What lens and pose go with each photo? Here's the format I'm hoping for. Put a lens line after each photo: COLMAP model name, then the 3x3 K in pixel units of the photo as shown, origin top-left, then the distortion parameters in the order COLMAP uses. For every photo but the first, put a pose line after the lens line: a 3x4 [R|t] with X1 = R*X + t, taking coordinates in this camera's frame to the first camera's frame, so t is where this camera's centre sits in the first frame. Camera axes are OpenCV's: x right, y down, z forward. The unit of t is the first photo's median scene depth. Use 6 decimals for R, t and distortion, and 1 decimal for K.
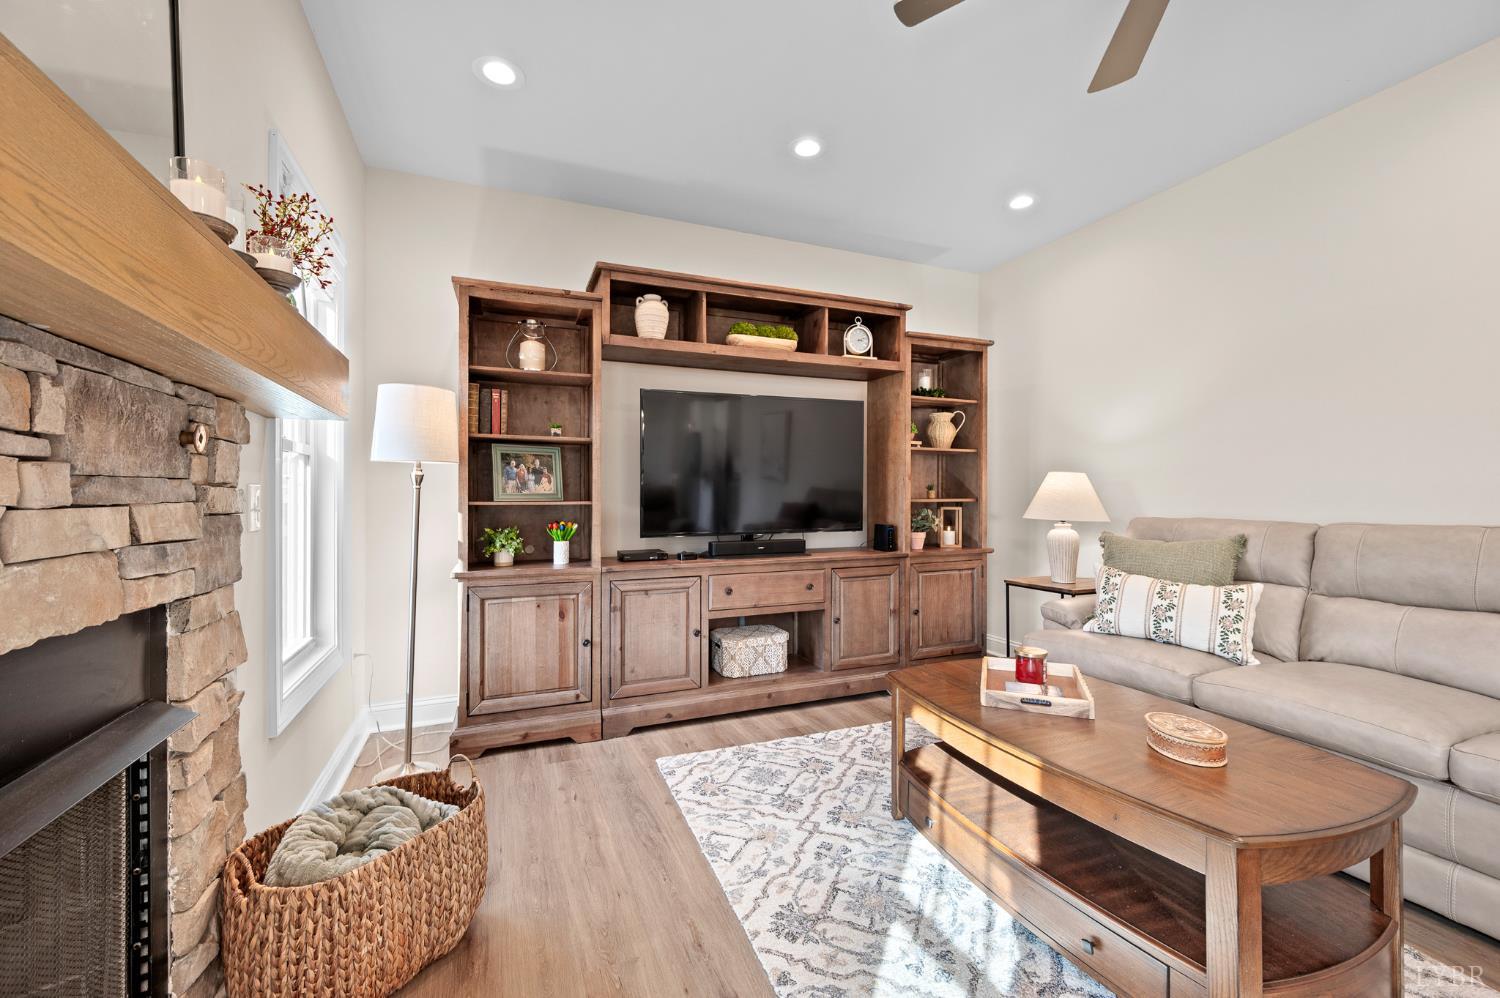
lens RADIAL K [[599.6, 0, 749.2], [0, 599.6, 495.6], [0, 0, 1]] dist [-0.000355, -0.000088]
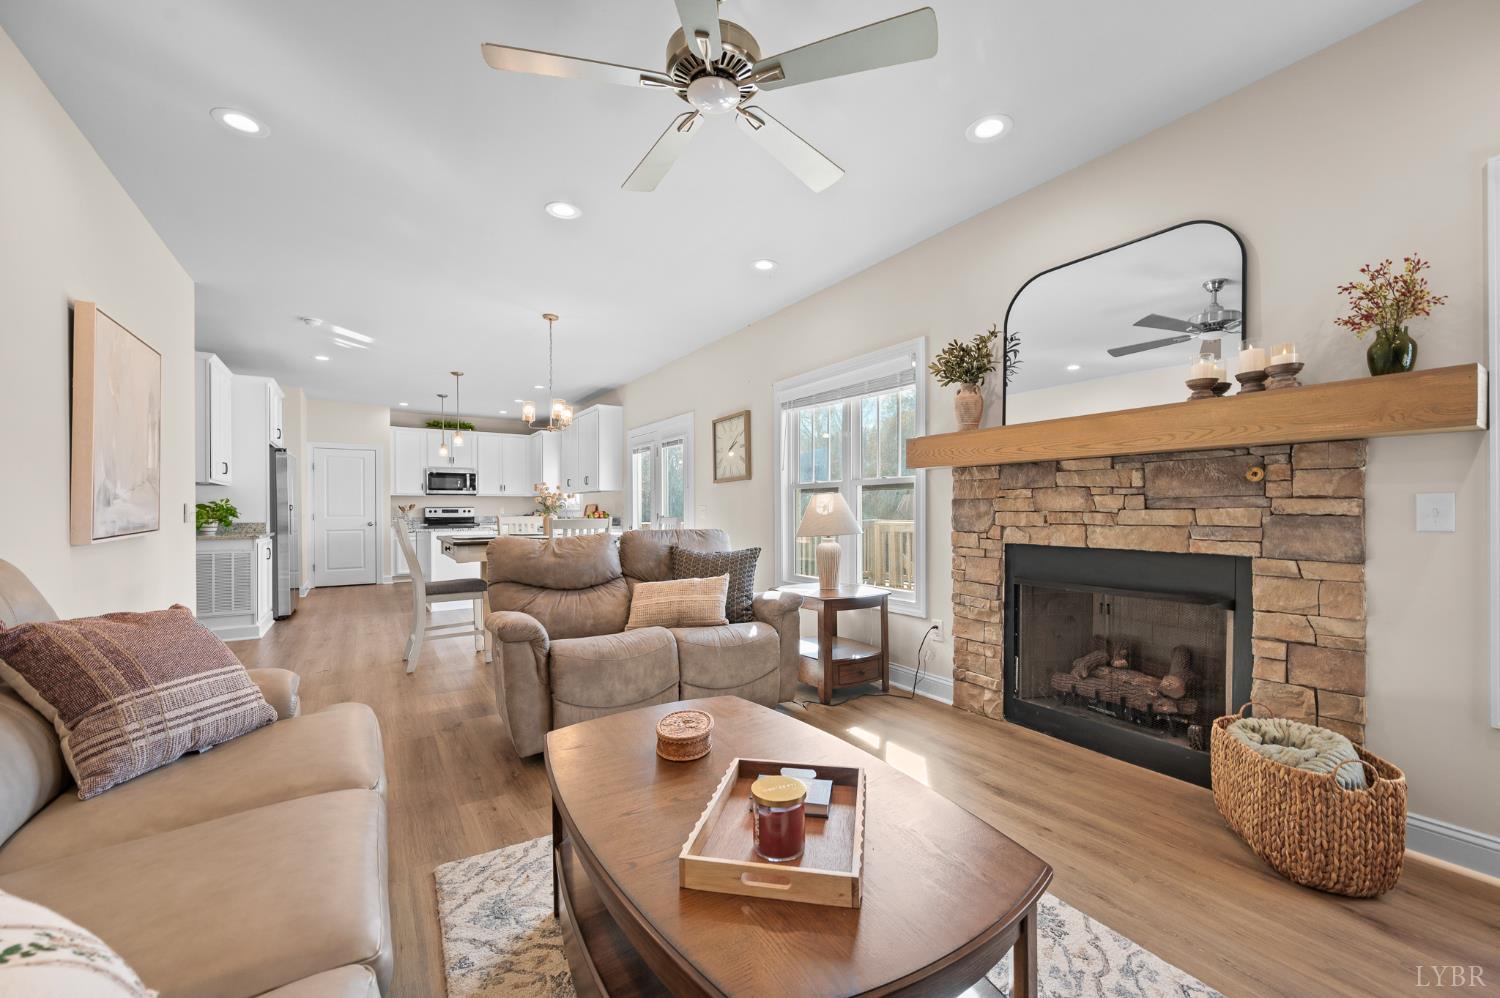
lens RADIAL K [[597.3, 0, 753.6], [0, 597.3, 510.4], [0, 0, 1]] dist [0.000825, 0.000046]
pose [[-0.984891, 0.006843, -0.173042, 0.404921], [0.007578, 0.999965, -0.003589, 0.005650], [0.173012, -0.004846, -0.984908, 1.067210]]
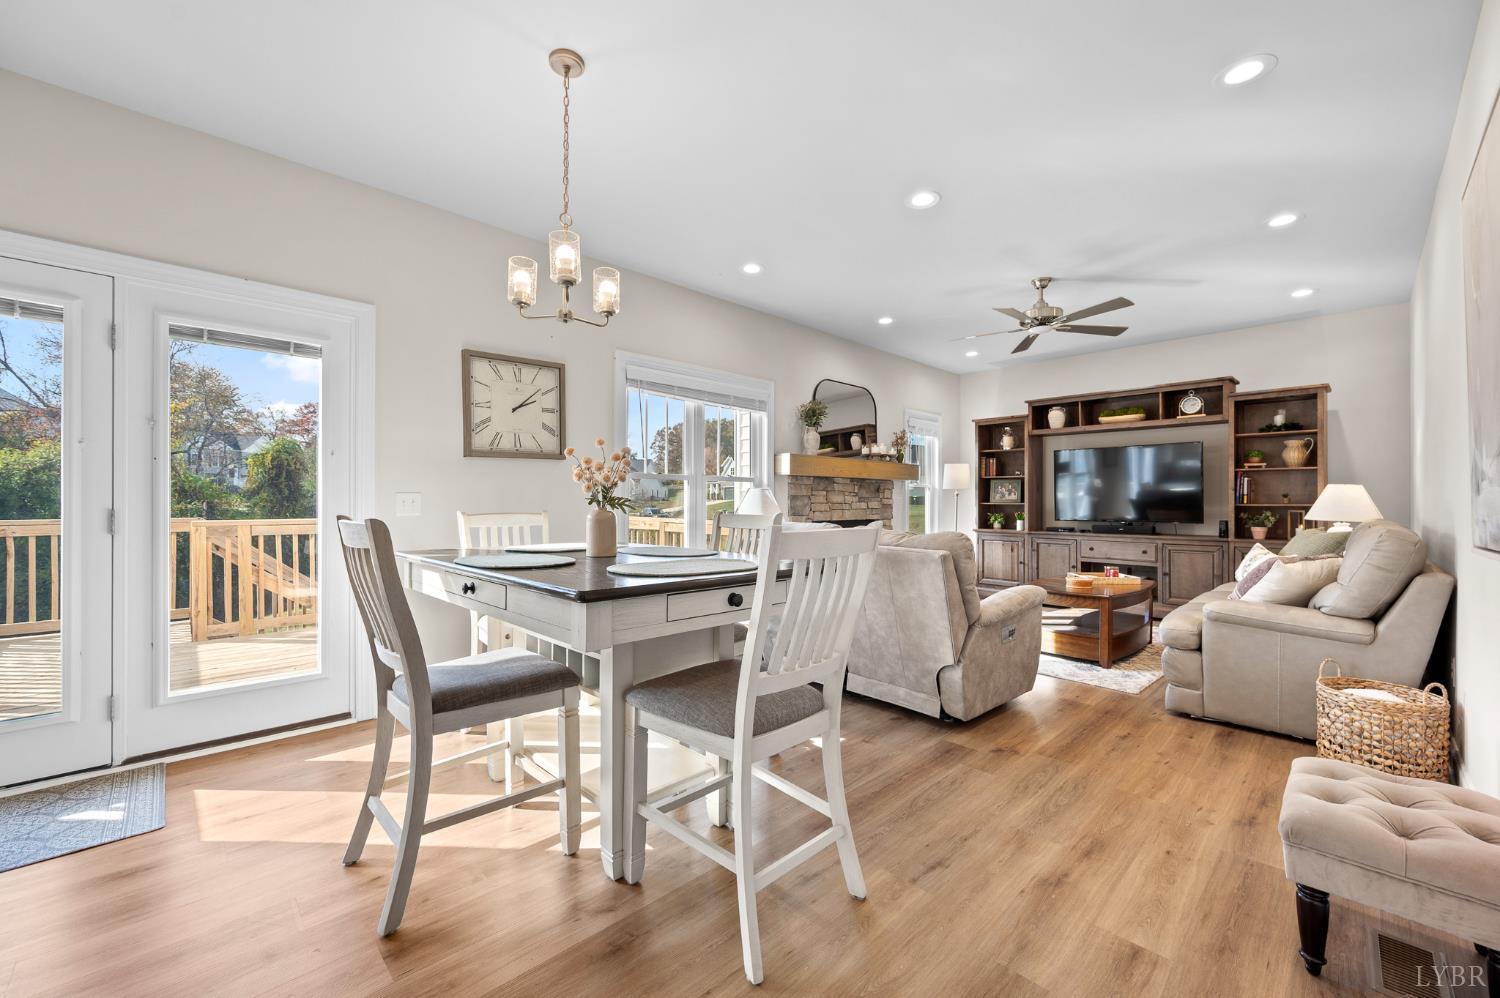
lens RADIAL K [[592.9, 0, 750.0], [0, 592.9, 499.0], [0, 0, 1]] dist [0.000656, -0.000109]
pose [[0.360195, 0.004010, -0.932869, 1.495304], [-0.000954, 0.999992, 0.003930, -0.013395], [0.932877, -0.000525, 0.360196, -0.827688]]
